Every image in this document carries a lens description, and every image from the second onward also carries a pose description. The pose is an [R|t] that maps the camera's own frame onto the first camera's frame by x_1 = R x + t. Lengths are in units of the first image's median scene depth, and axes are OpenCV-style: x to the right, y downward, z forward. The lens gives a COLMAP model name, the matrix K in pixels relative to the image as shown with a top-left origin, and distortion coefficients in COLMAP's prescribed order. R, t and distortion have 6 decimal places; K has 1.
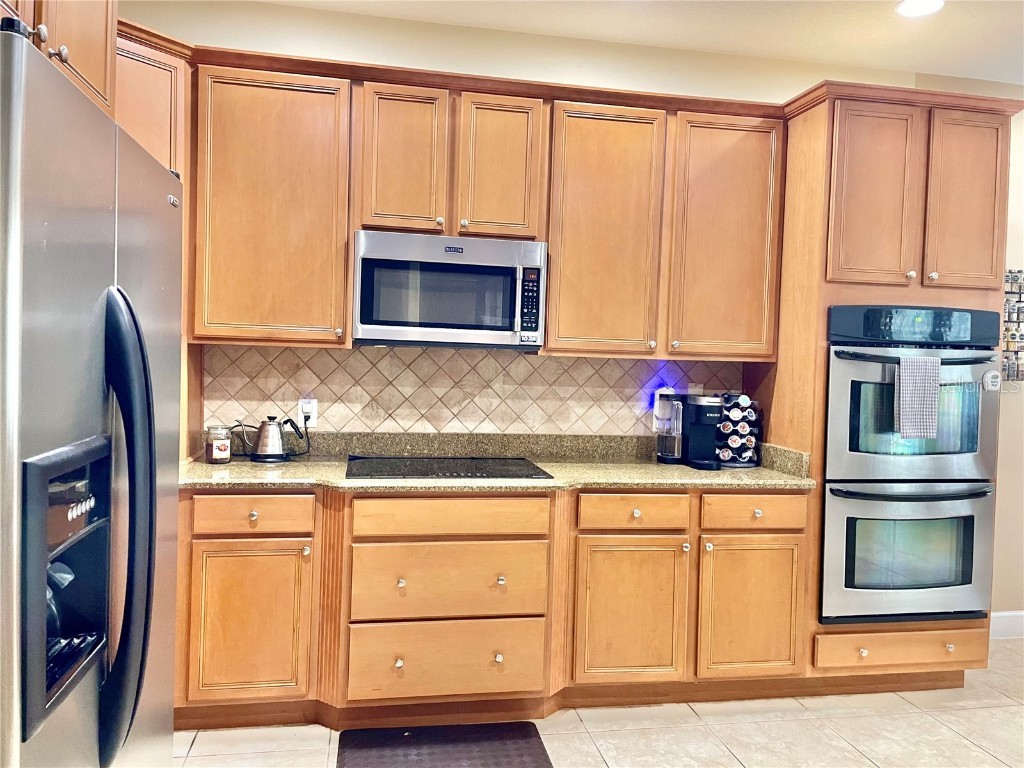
lens RADIAL K [[776.1, 0, 510.5], [0, 776.1, 379.6], [0, 0, 1]] dist [0.107279, -0.125564]
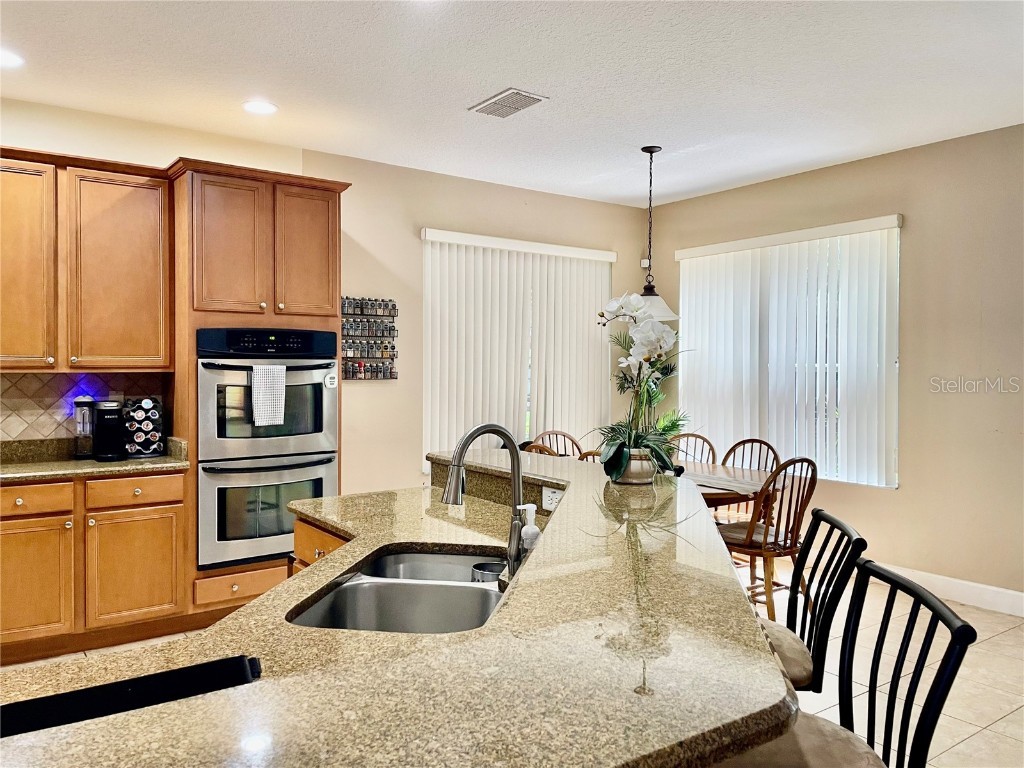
lens RADIAL K [[776.1, 0, 510.5], [0, 776.1, 379.6], [0, 0, 1]] dist [0.107279, -0.125564]
pose [[0.907263, -0.035361, 0.419074, 0.312272], [0.037614, 0.999288, 0.002887, 0.007331], [-0.418878, 0.013143, 0.907948, -0.391732]]
